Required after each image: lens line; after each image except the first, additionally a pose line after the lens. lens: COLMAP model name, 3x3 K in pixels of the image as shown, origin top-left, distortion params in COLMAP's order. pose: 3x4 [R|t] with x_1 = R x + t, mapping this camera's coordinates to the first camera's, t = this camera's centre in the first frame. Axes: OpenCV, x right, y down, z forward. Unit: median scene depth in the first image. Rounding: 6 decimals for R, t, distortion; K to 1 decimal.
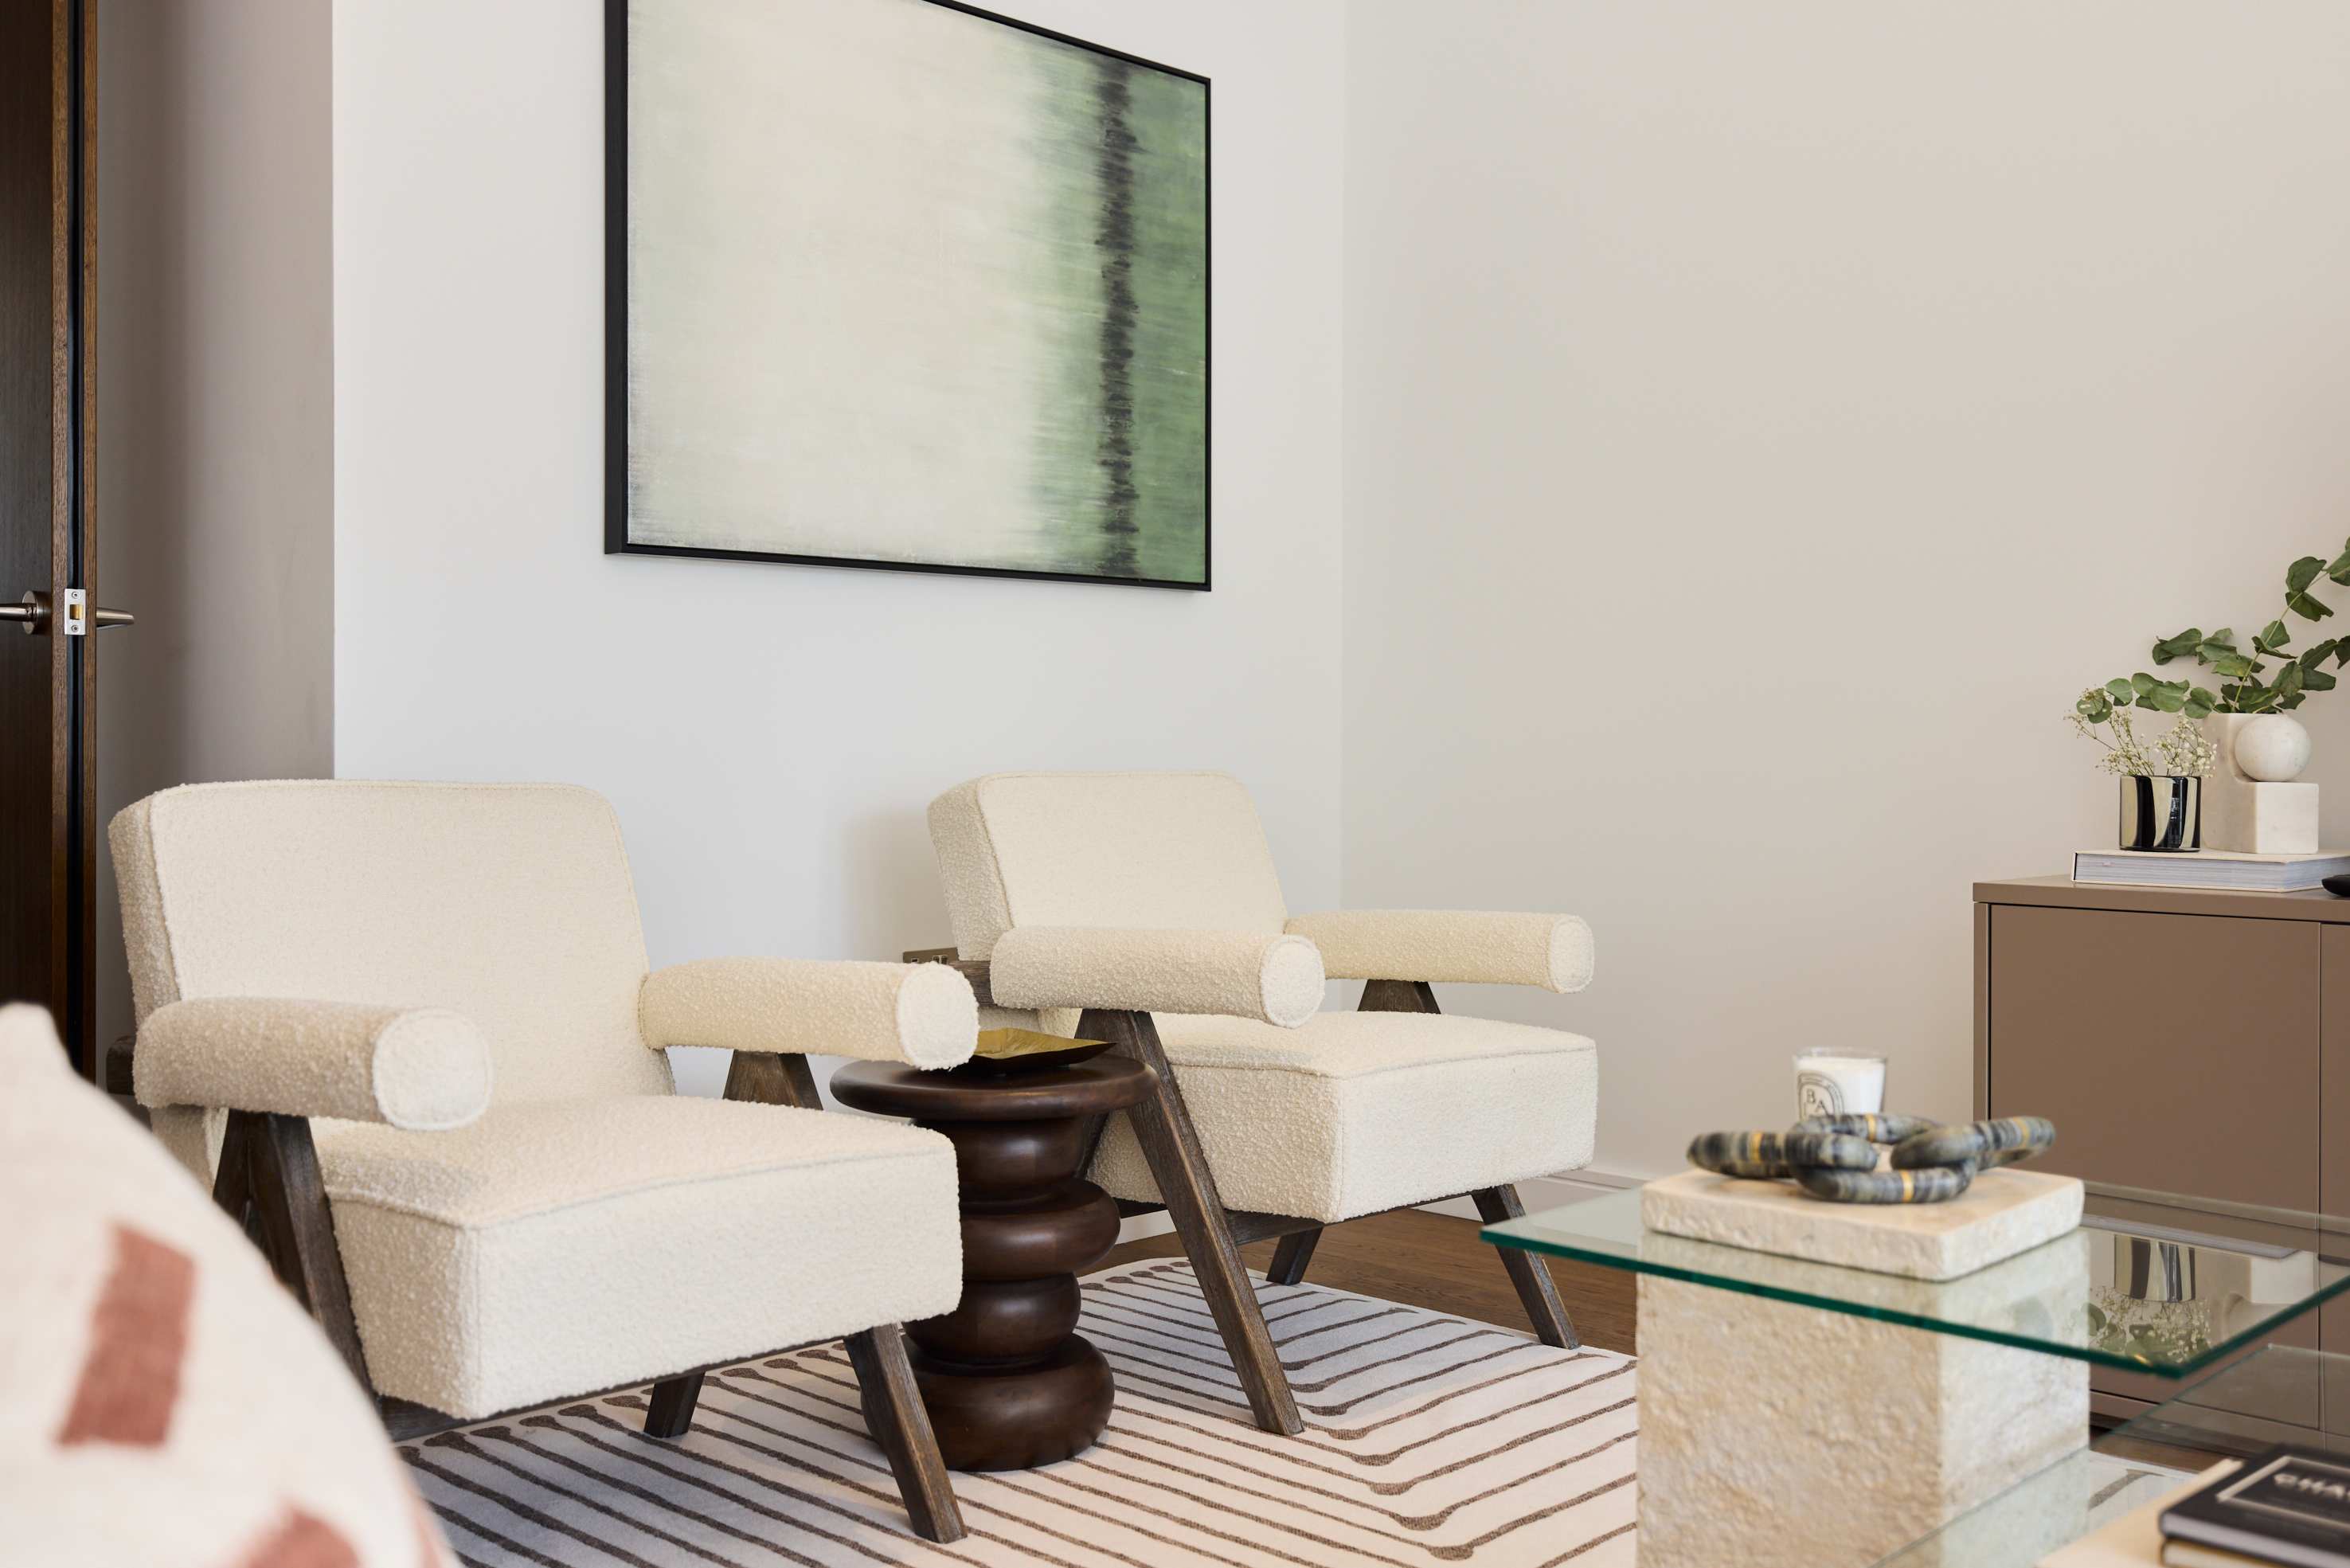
lens RADIAL K [[2226.0, 0, 1173.7], [0, 2226.0, 735.1], [0, 0, 1]] dist [0.005826, -0.003920]
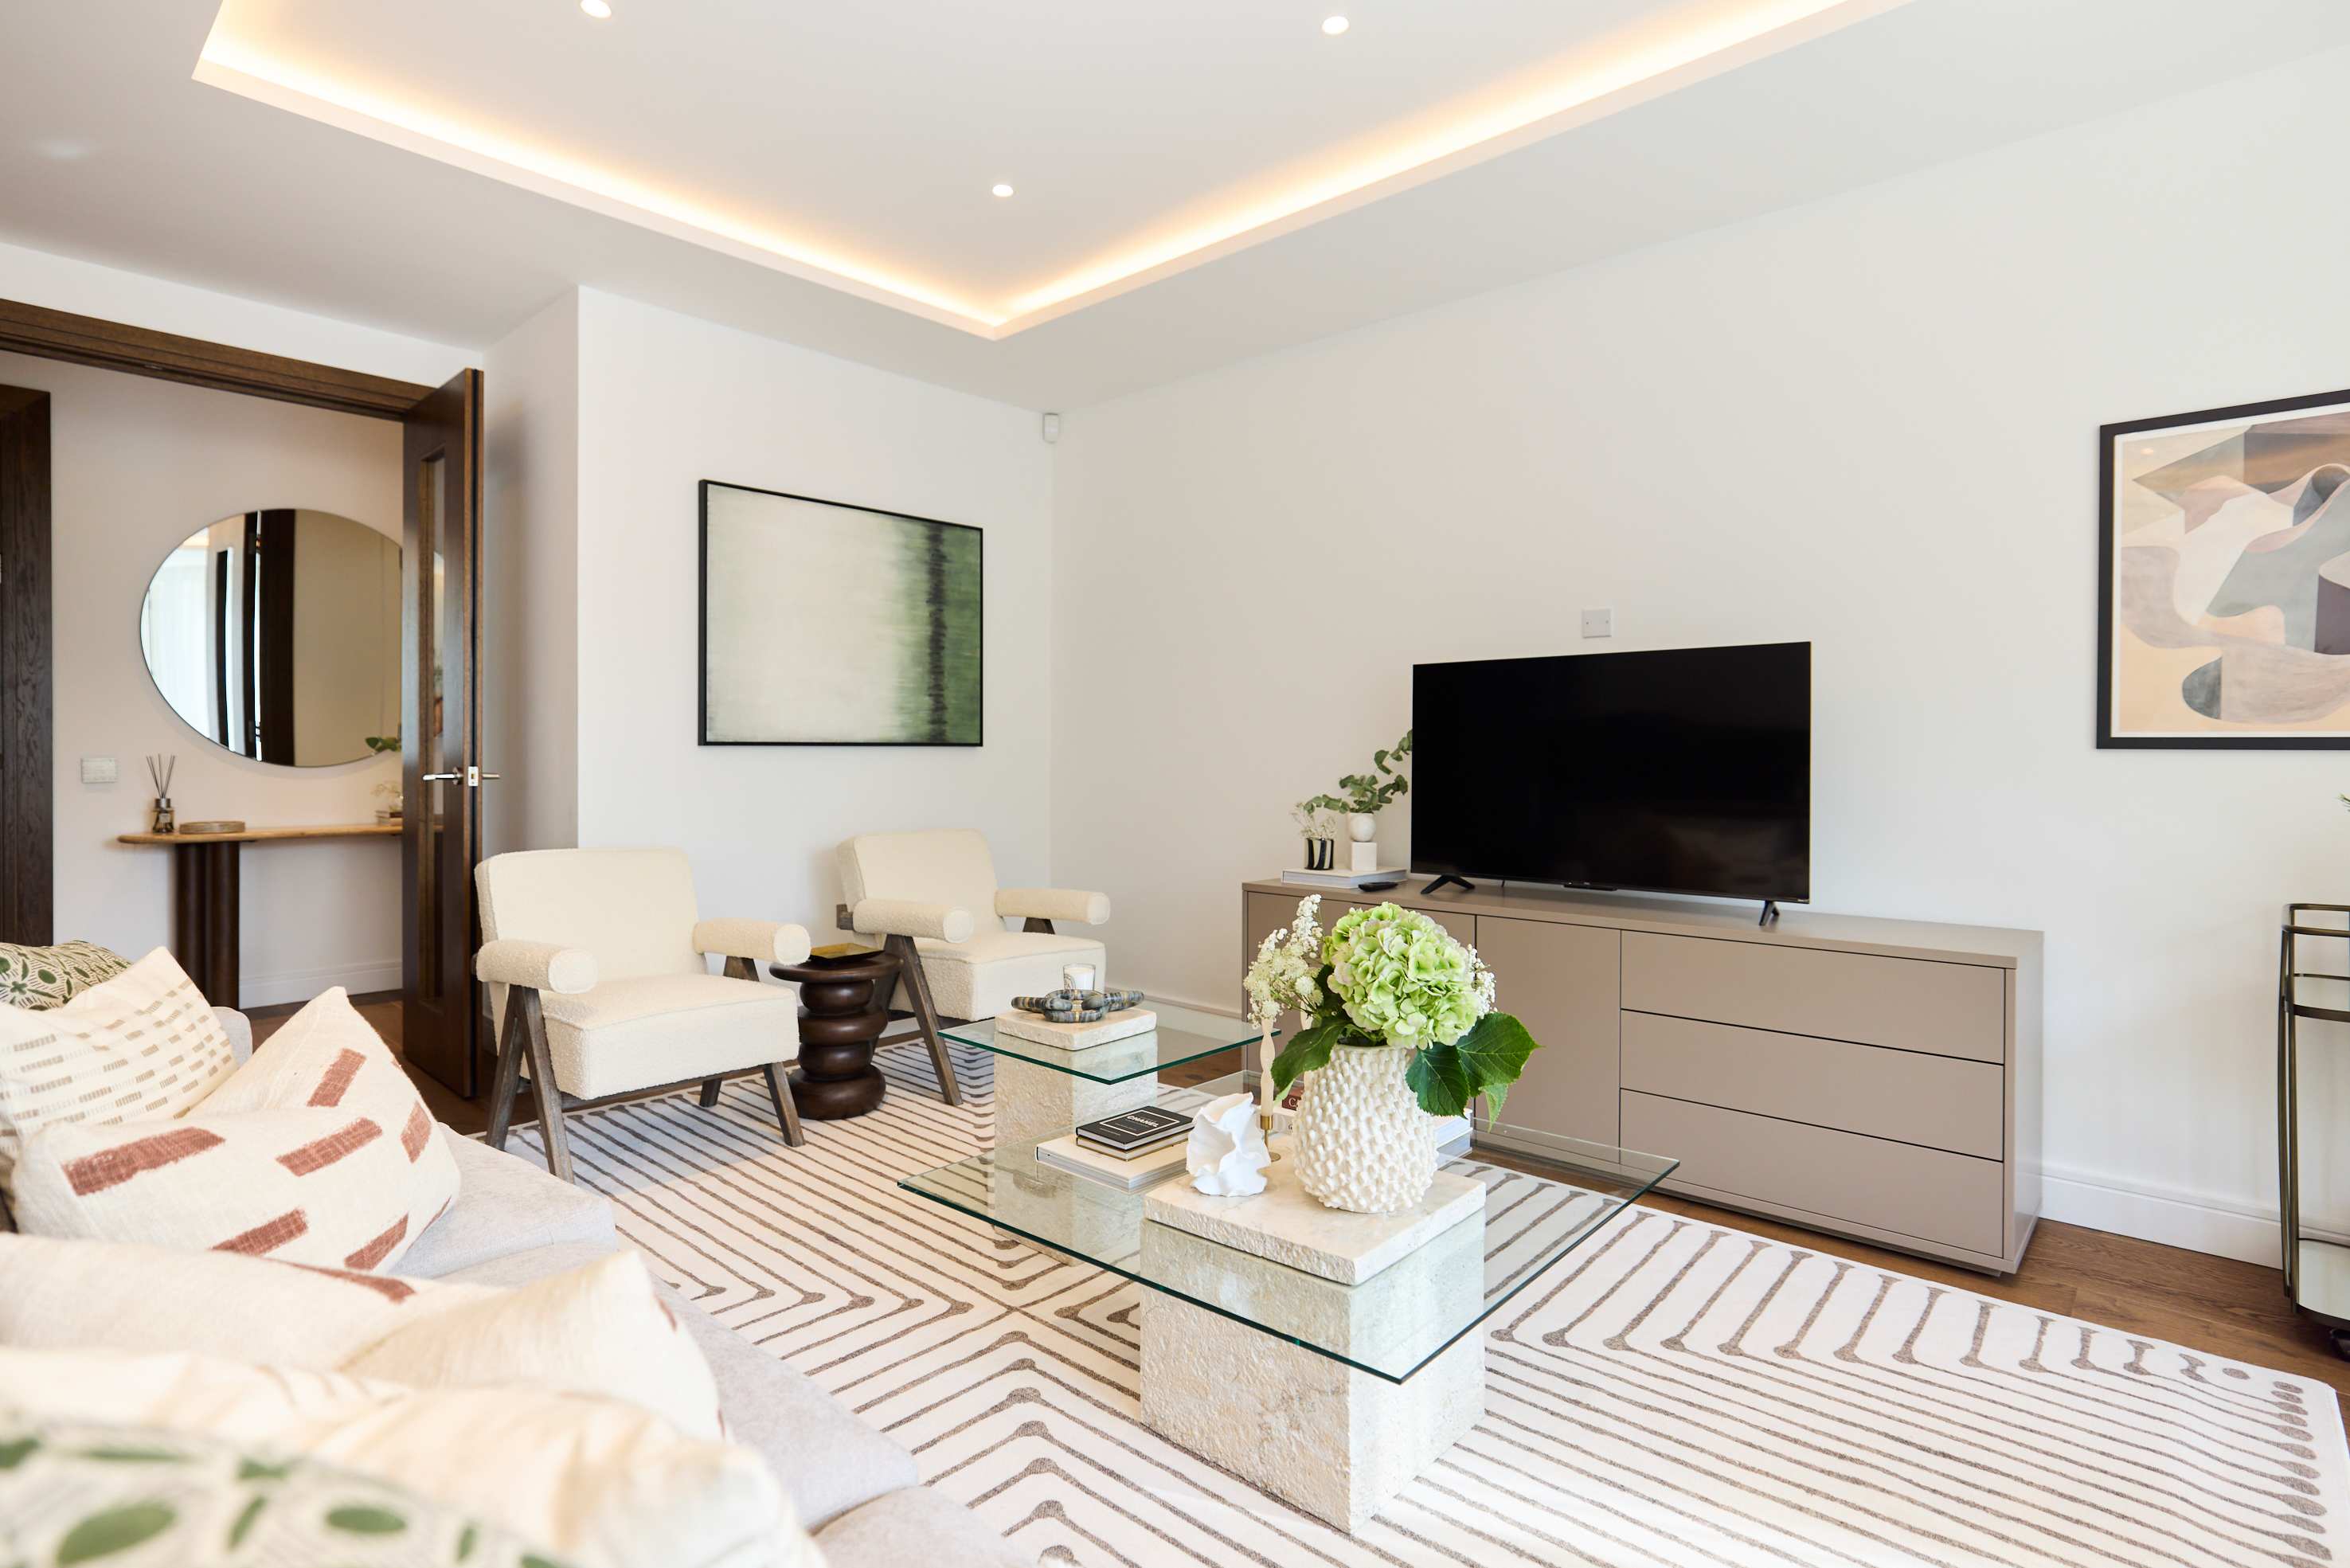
lens RADIAL K [[1145.5, 0, 1175.7], [0, 1145.5, 742.1], [0, 0, 1]] dist [-0.024779, 0.000481]
pose [[0.999702, -0.000125, 0.024391, 0.246962], [0.000236, 0.999990, -0.004574, -0.082748], [-0.024390, 0.004579, 0.999692, -0.271611]]
